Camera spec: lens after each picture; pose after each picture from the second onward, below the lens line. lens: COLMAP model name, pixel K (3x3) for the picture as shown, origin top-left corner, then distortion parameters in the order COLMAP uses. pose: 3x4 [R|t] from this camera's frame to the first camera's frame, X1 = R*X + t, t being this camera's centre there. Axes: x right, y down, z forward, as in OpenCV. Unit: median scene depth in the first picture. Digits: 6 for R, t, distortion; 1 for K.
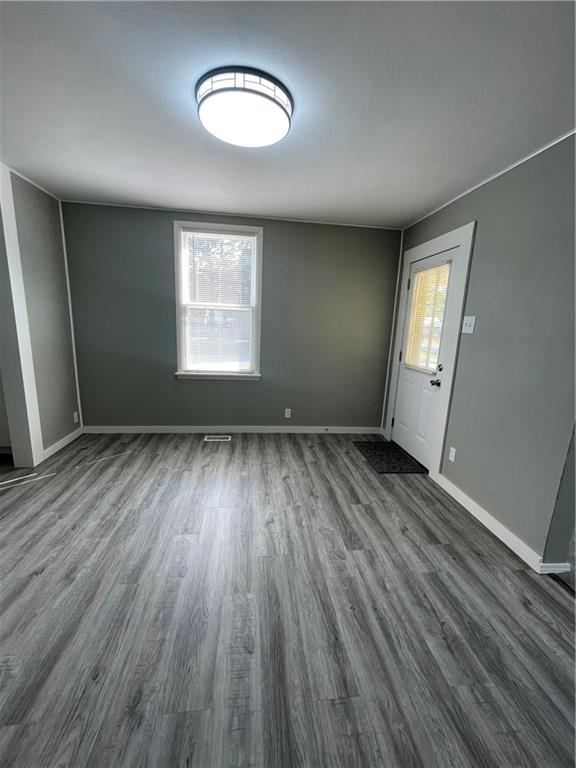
lens RADIAL K [[310.2, 0, 283.8], [0, 310.2, 383.9], [0, 0, 1]] dist [-0.001272, 0.000035]
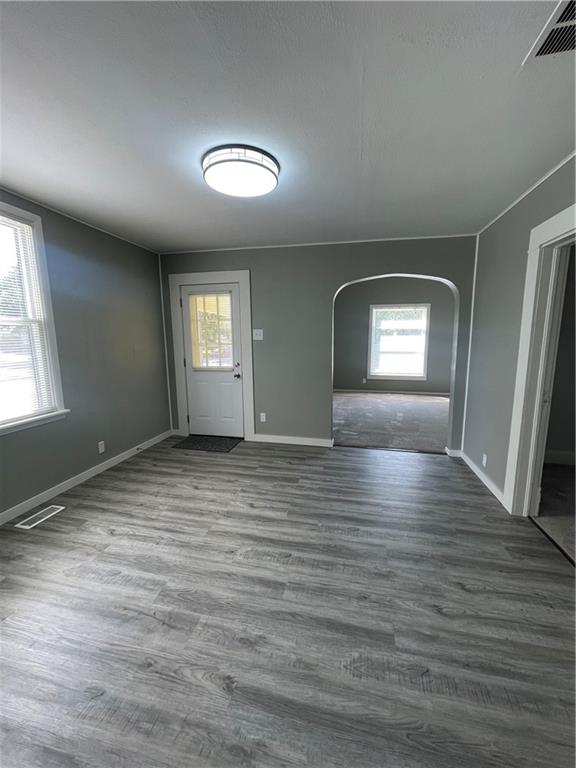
lens RADIAL K [[310.2, 0, 284.7], [0, 310.2, 386.4], [0, 0, 1]] dist [-0.001272, 0.000035]
pose [[0.330634, -0.194963, 0.923402, -0.808560], [0.207541, 0.969498, 0.130384, -0.102071], [-0.920656, 0.148534, 0.361012, 0.304851]]
